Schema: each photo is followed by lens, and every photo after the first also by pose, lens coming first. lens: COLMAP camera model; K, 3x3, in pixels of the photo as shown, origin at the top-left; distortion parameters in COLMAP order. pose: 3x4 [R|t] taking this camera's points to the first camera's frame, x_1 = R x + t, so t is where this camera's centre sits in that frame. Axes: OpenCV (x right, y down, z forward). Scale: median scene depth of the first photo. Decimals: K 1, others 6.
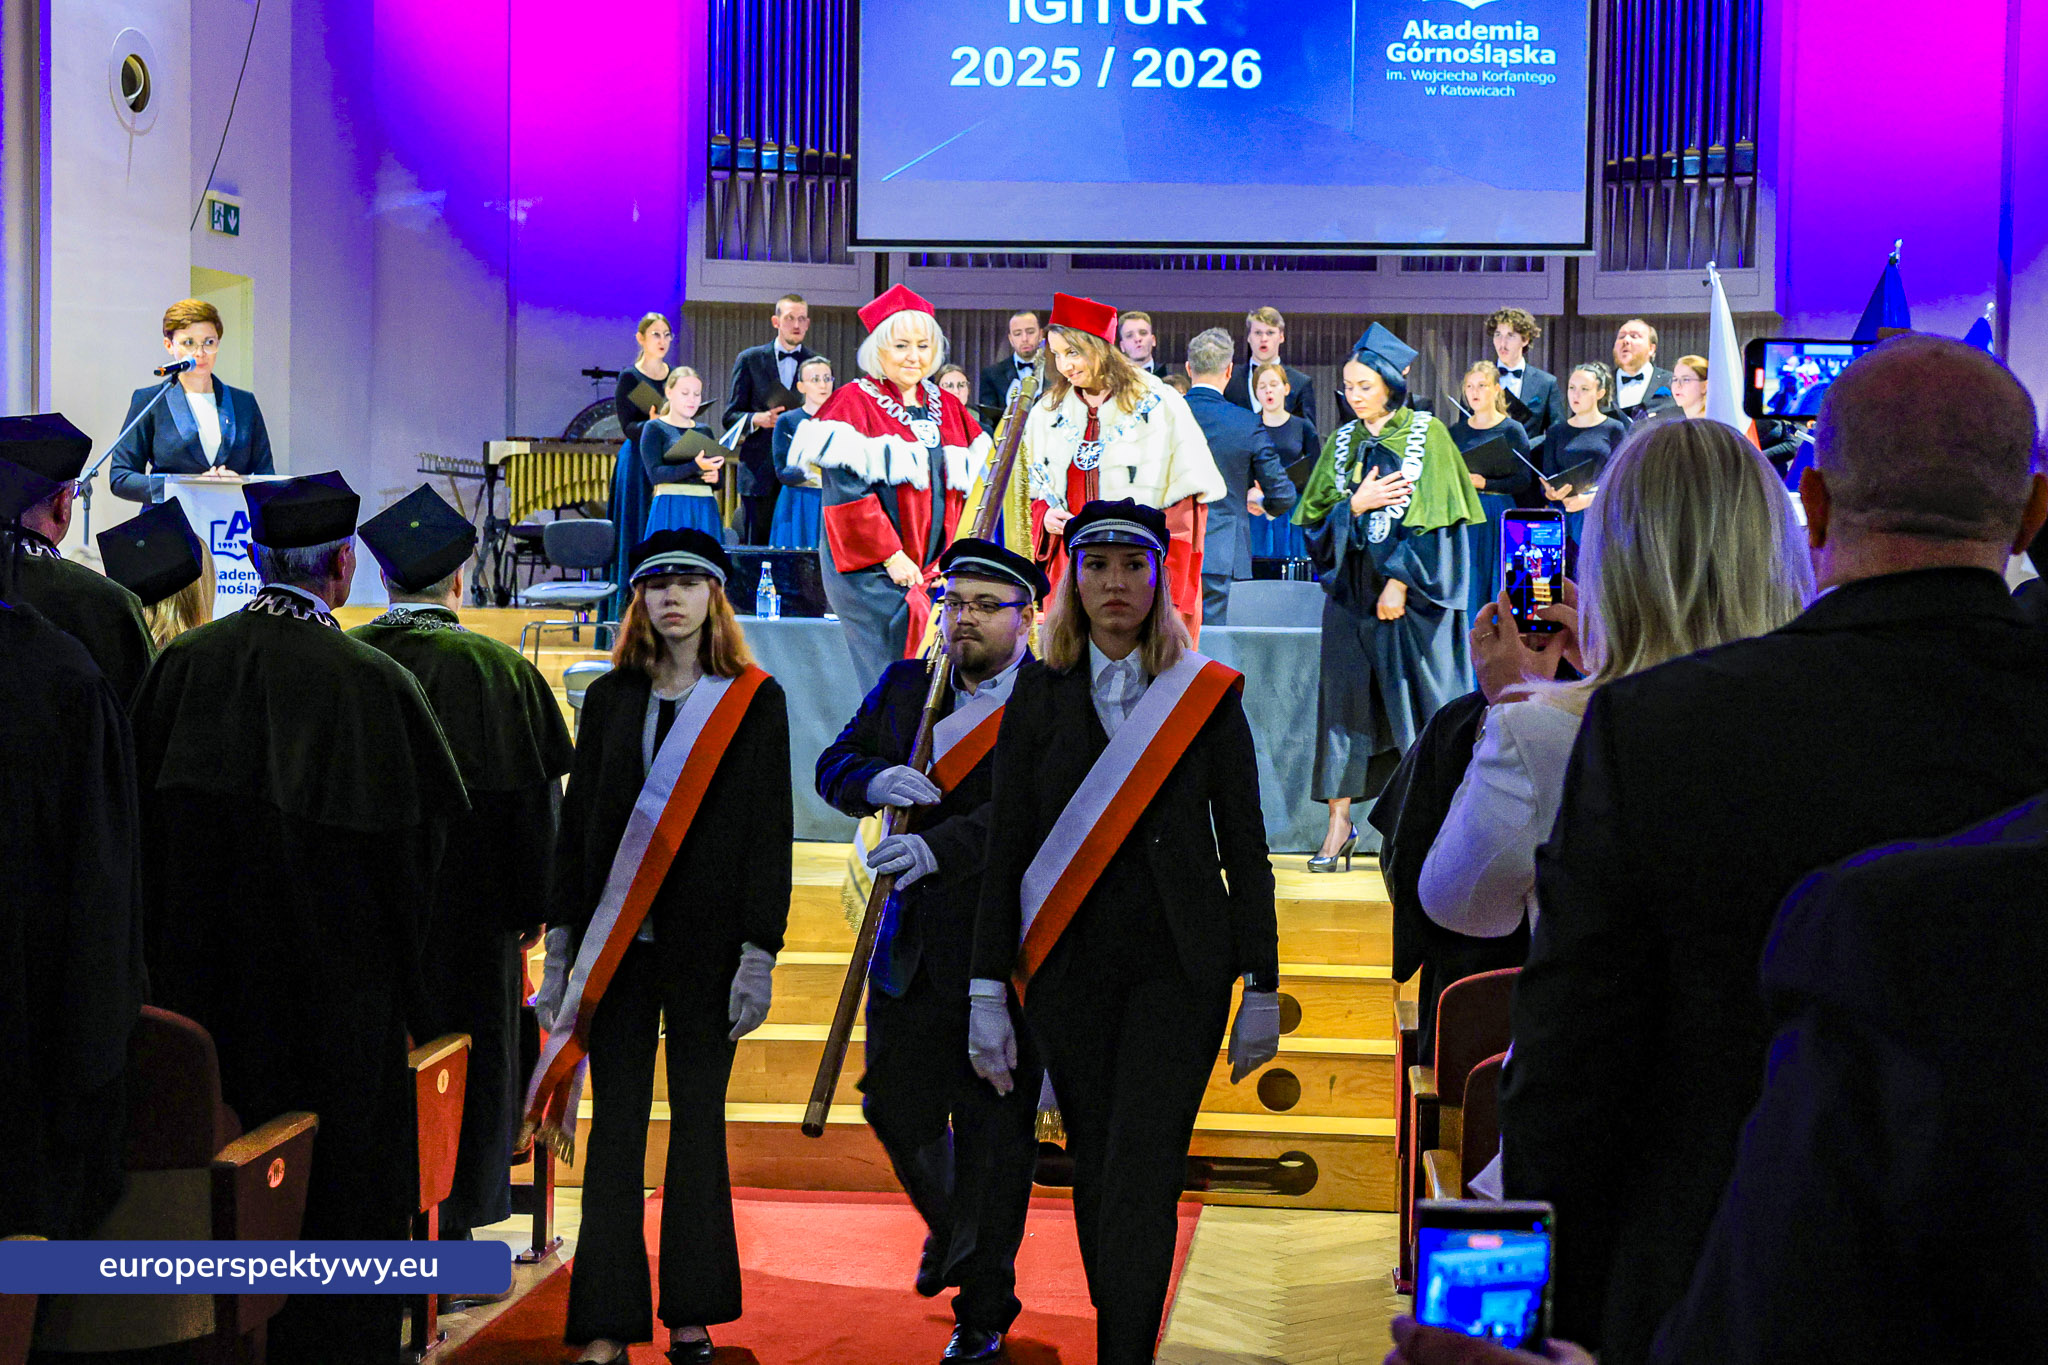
lens RADIAL K [[2824.0, 0, 1071.4], [0, 2824.0, 648.0], [0, 0, 1]] dist [0.098918, -0.000020]
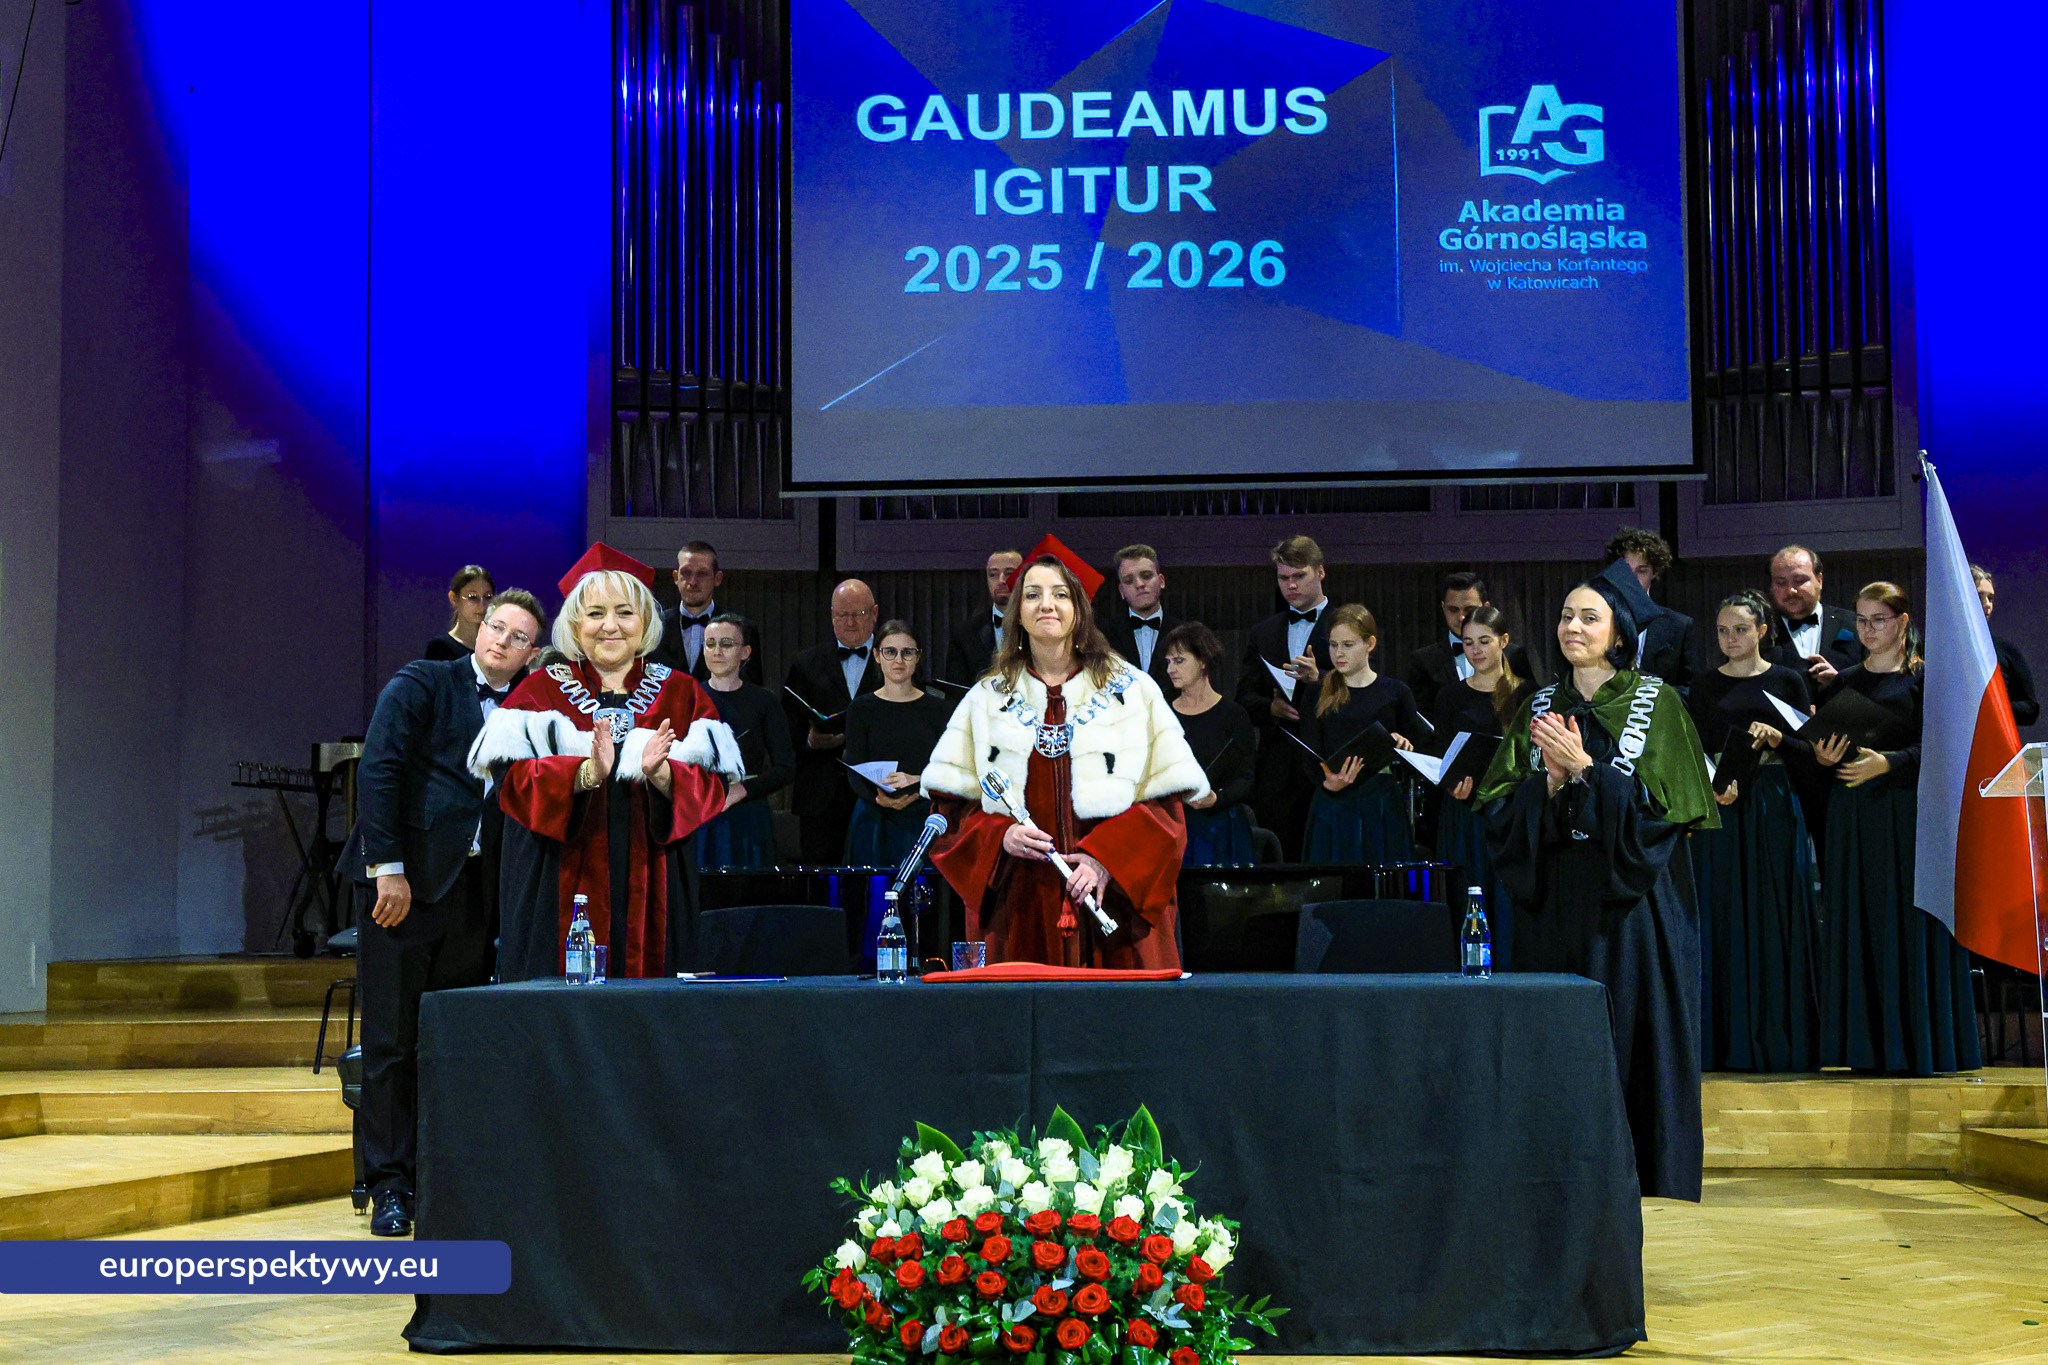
lens RADIAL K [[2829.0, 0, 1096.4], [0, 2829.0, 652.9], [0, 0, 1]] dist [0.092147, 0.043881]
pose [[0.999639, -0.024759, 0.010398, 0.001564], [0.025733, 0.993887, -0.107358, -0.007241], [-0.007677, 0.107587, 0.994166, 0.204961]]
